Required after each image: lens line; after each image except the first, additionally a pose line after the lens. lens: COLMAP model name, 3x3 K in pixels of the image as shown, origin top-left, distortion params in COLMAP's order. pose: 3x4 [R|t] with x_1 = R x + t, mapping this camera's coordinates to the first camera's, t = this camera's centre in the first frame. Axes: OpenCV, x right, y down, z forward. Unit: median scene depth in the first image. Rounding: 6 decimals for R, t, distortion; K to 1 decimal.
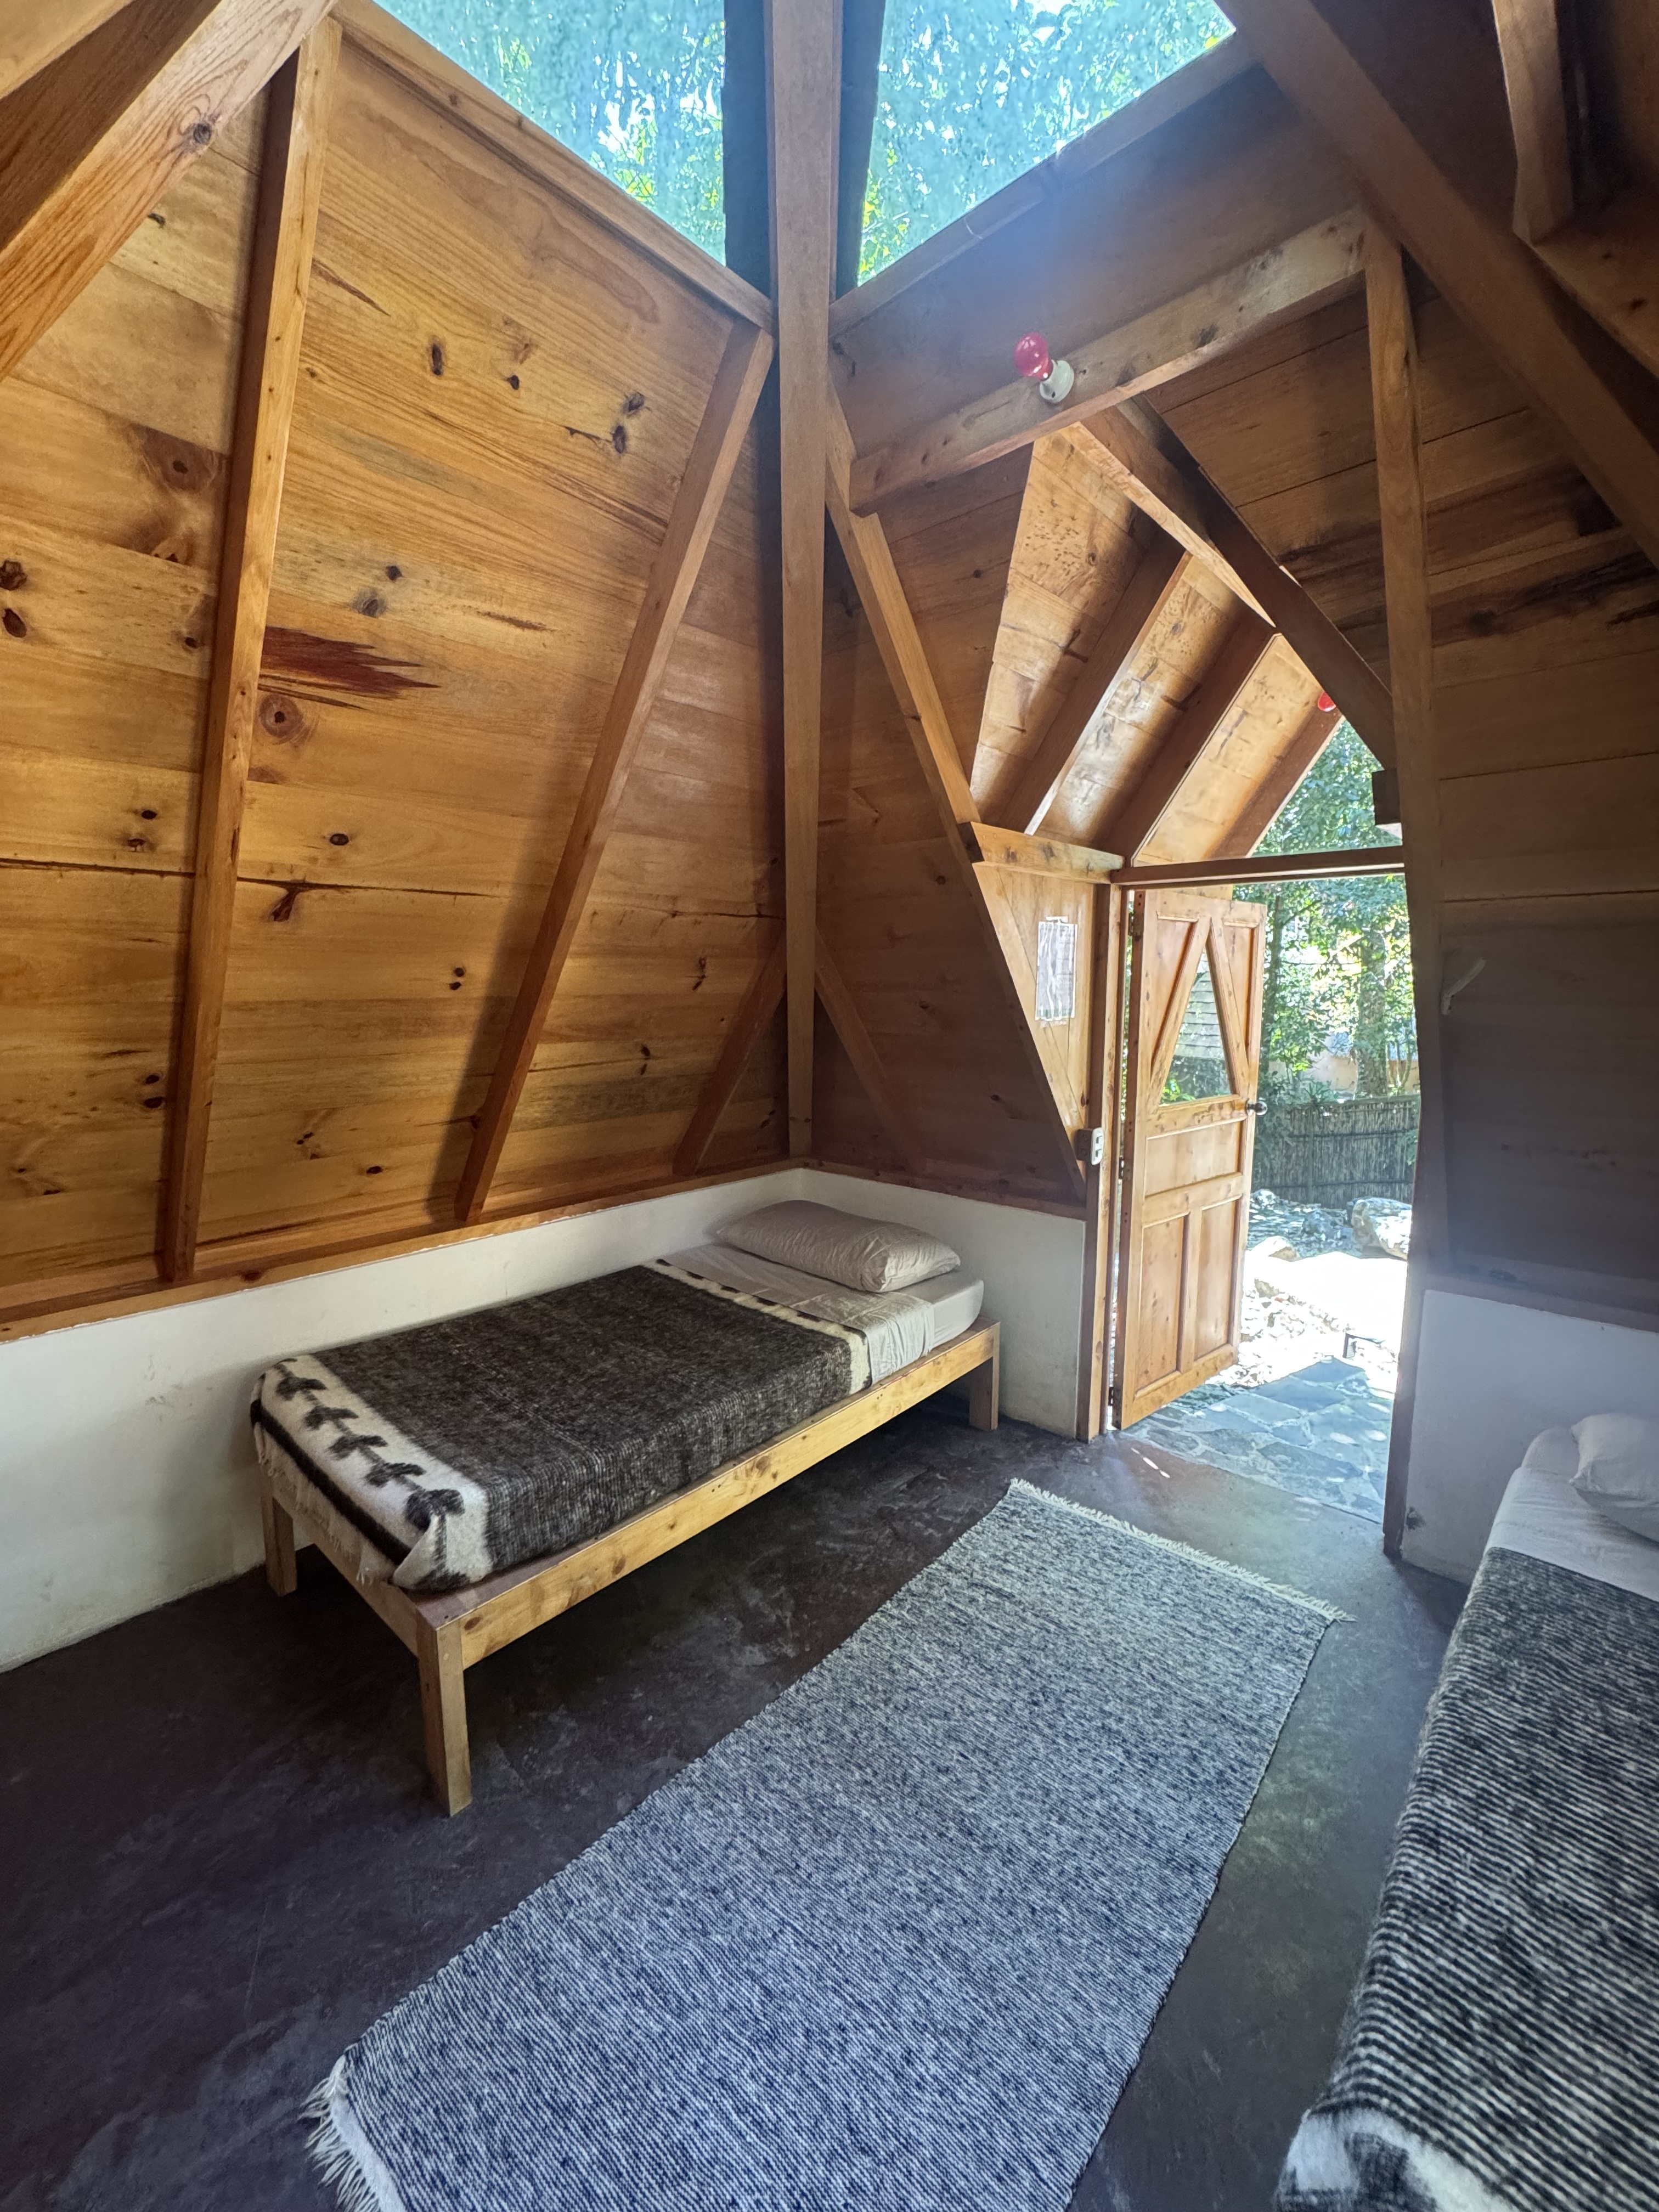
lens RADIAL K [[895.3, 0, 829.5], [0, 895.3, 1106.0], [0, 0, 1]] dist [-0.001342, -0.000175]
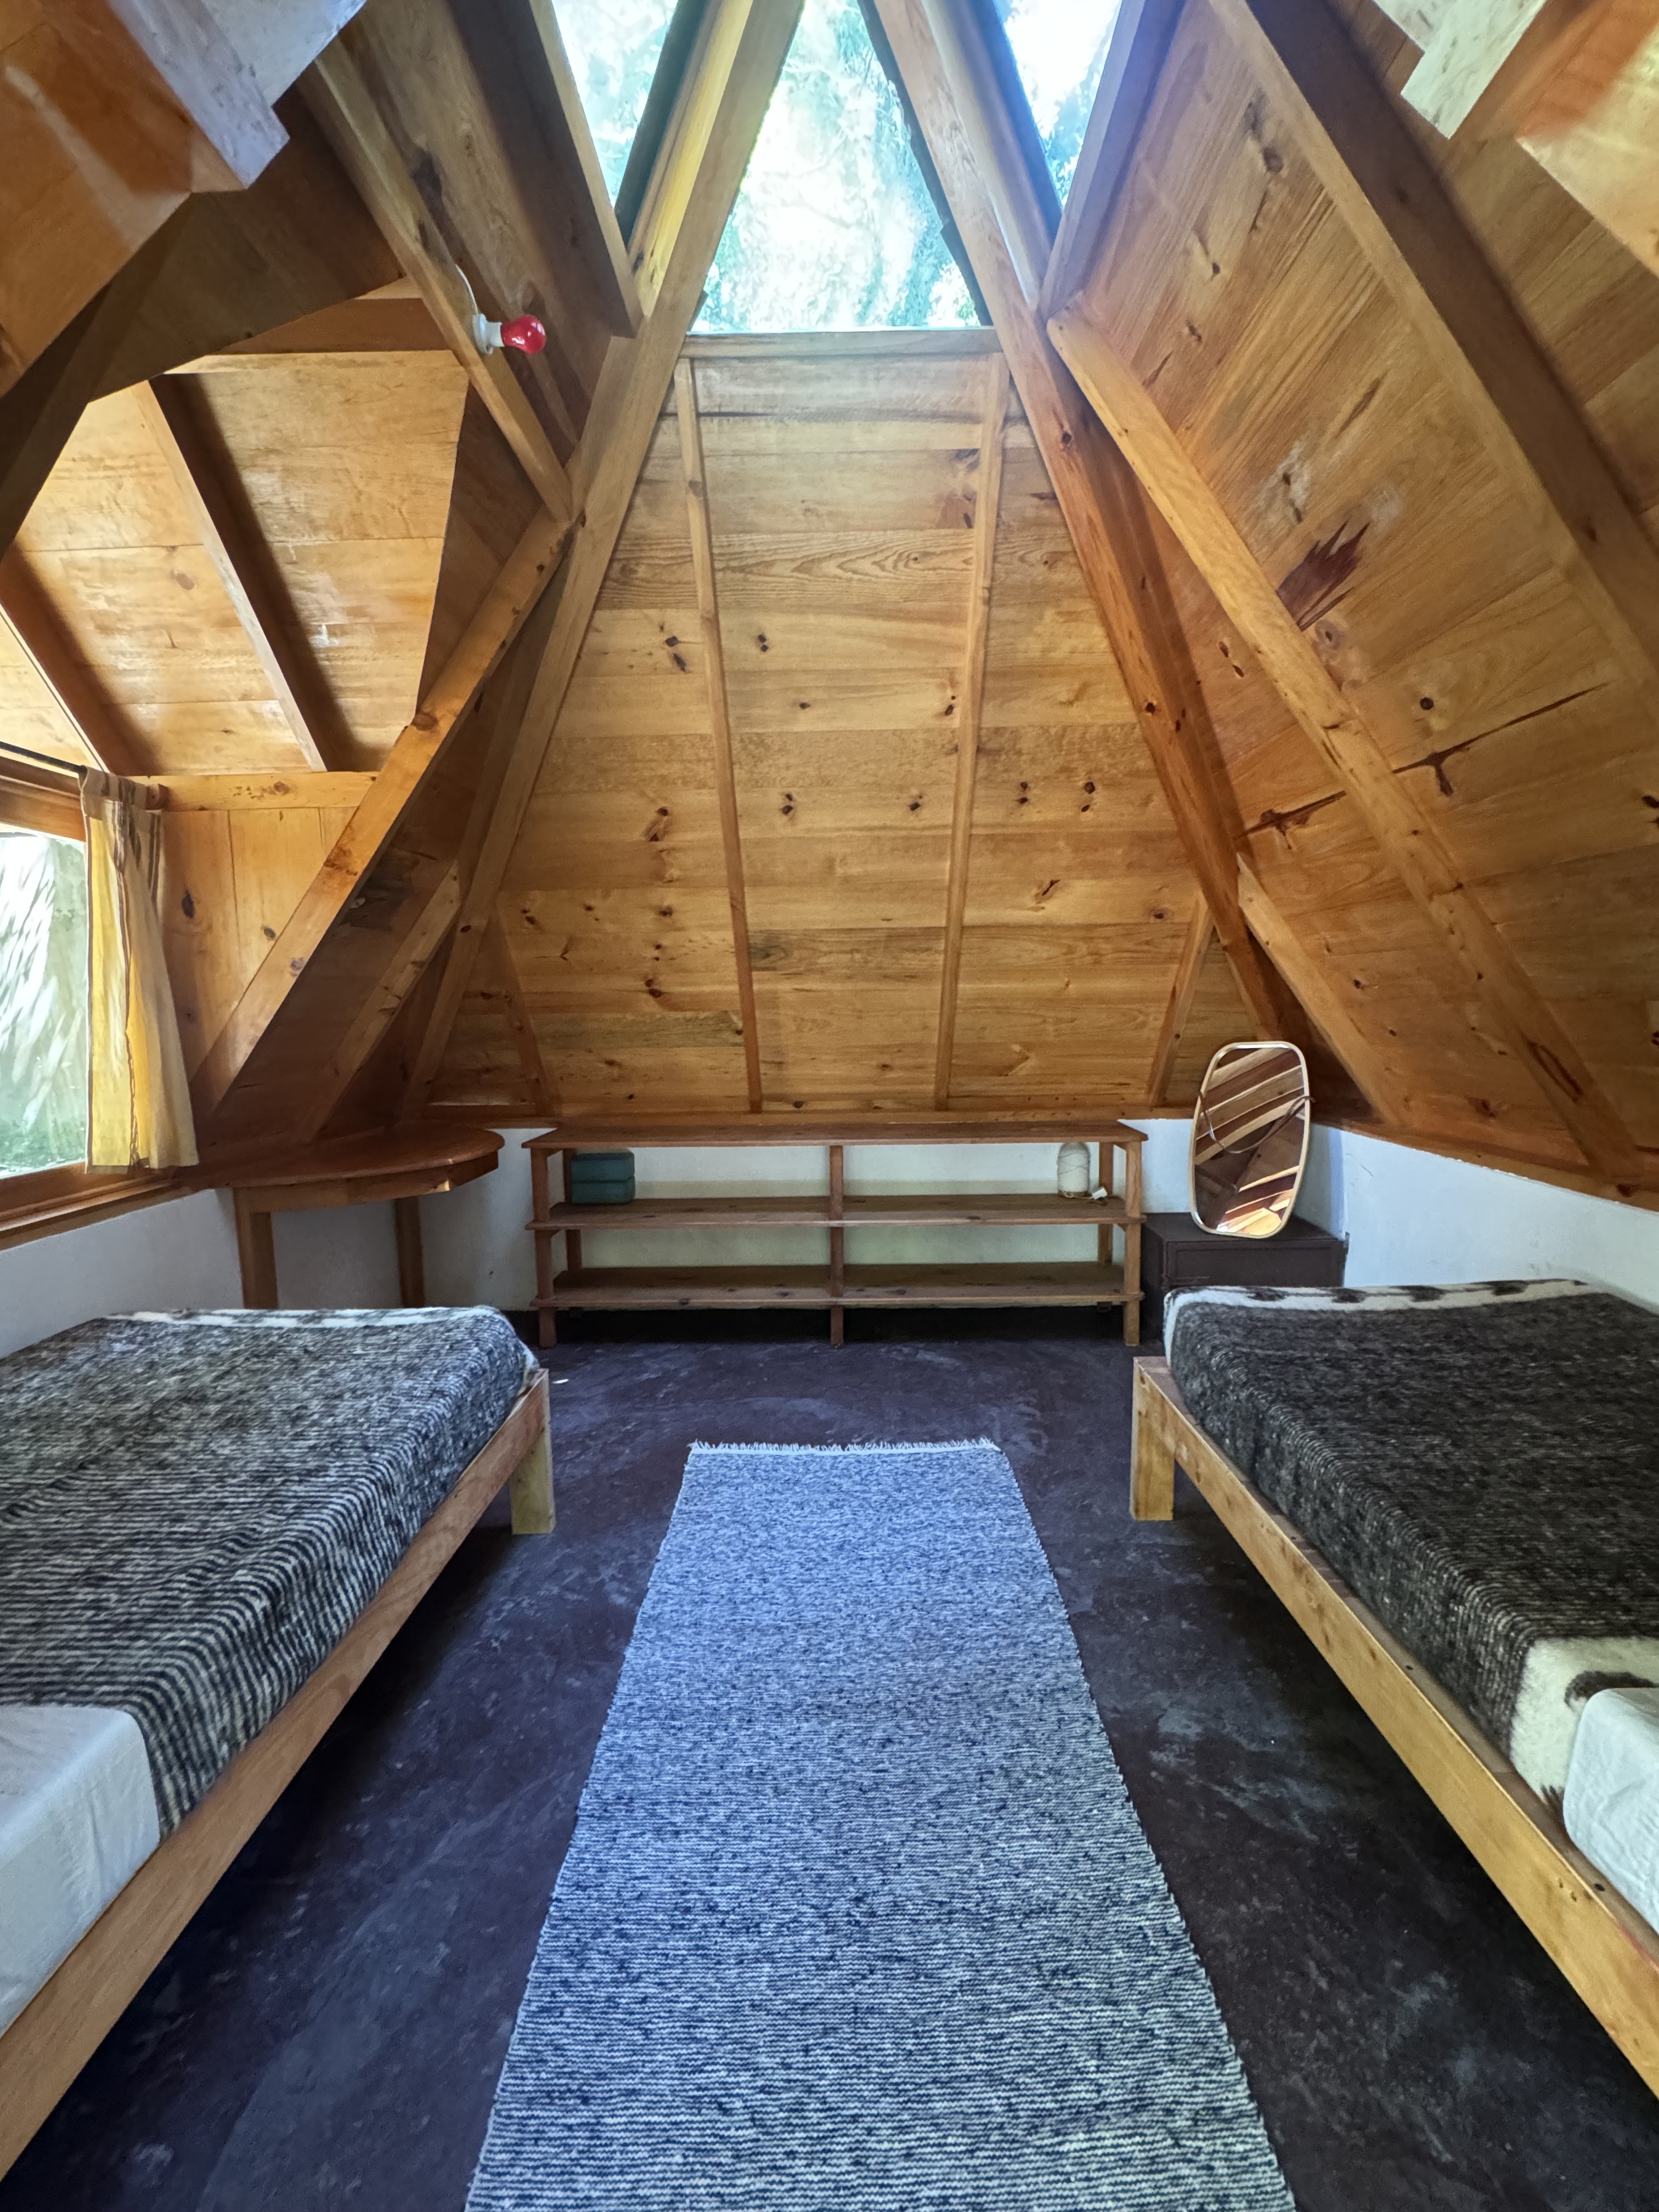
lens RADIAL K [[895.3, 0, 829.5], [0, 895.3, 1106.0], [0, 0, 1]] dist [-0.001342, -0.000175]
pose [[-0.745045, 0.084299, -0.661666, 0.627615], [-0.081796, 0.972948, 0.216061, -0.022427], [0.661980, 0.215097, -0.717994, 1.336523]]
